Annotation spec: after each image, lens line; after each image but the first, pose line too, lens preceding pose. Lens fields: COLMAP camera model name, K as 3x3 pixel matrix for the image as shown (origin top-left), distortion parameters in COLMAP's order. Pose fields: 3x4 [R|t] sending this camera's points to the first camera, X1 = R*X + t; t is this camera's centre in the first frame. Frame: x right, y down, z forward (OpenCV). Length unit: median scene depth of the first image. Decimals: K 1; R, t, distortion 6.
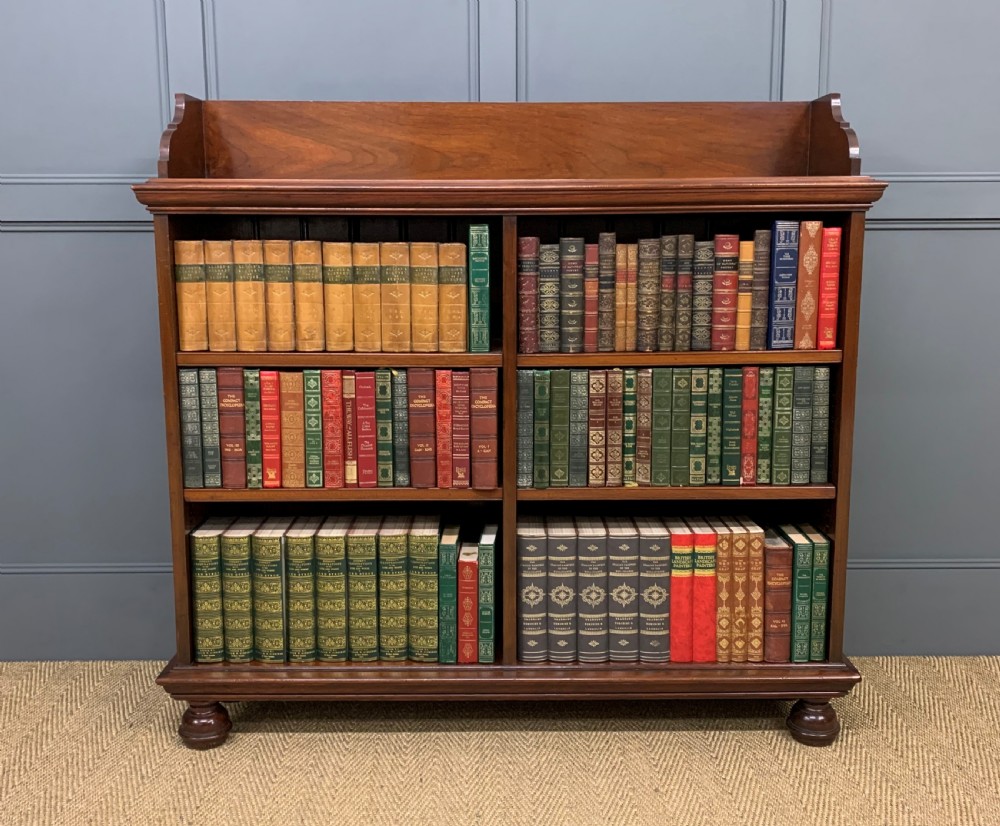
lens RADIAL K [[1019.2, 0, 495.6], [0, 1019.2, 414.6], [0, 0, 1]] dist [0.024044, 0.000000]
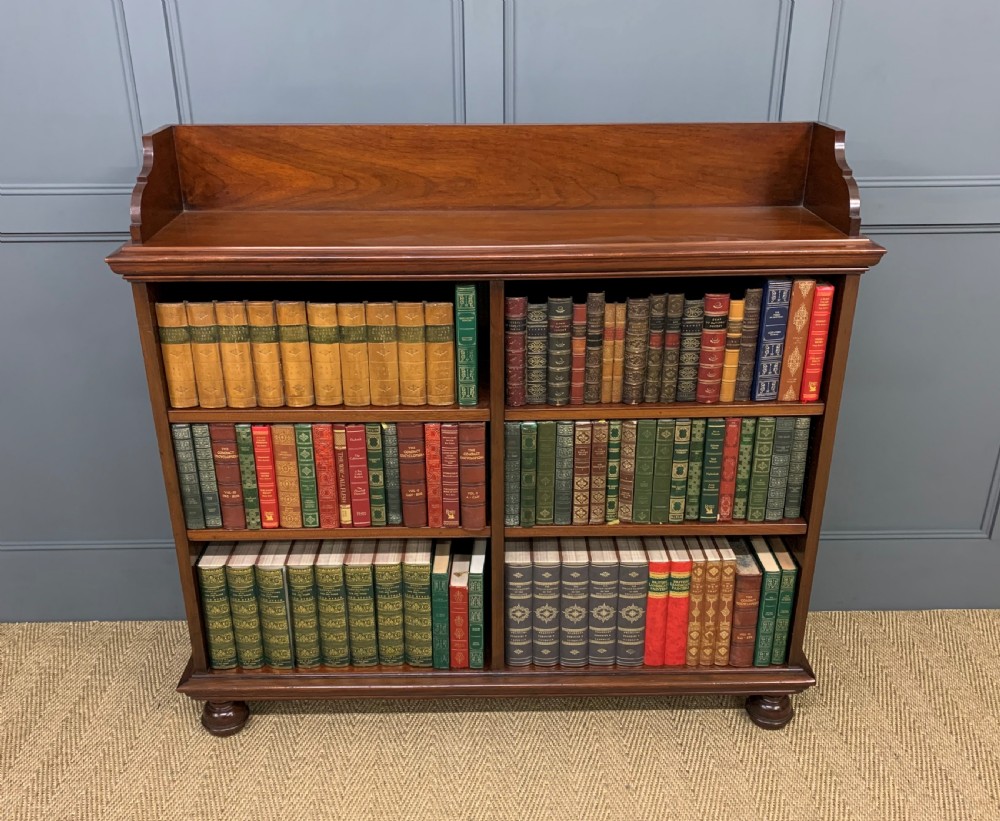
lens RADIAL K [[926.5, 0, 491.3], [0, 926.5, 417.2], [0, 0, 1]] dist [0.014016, 0.000000]
pose [[0.999974, -0.005495, 0.004672, 0.003652], [0.004165, 0.968733, 0.248070, -0.274652], [-0.005890, -0.248044, 0.968731, 0.103860]]
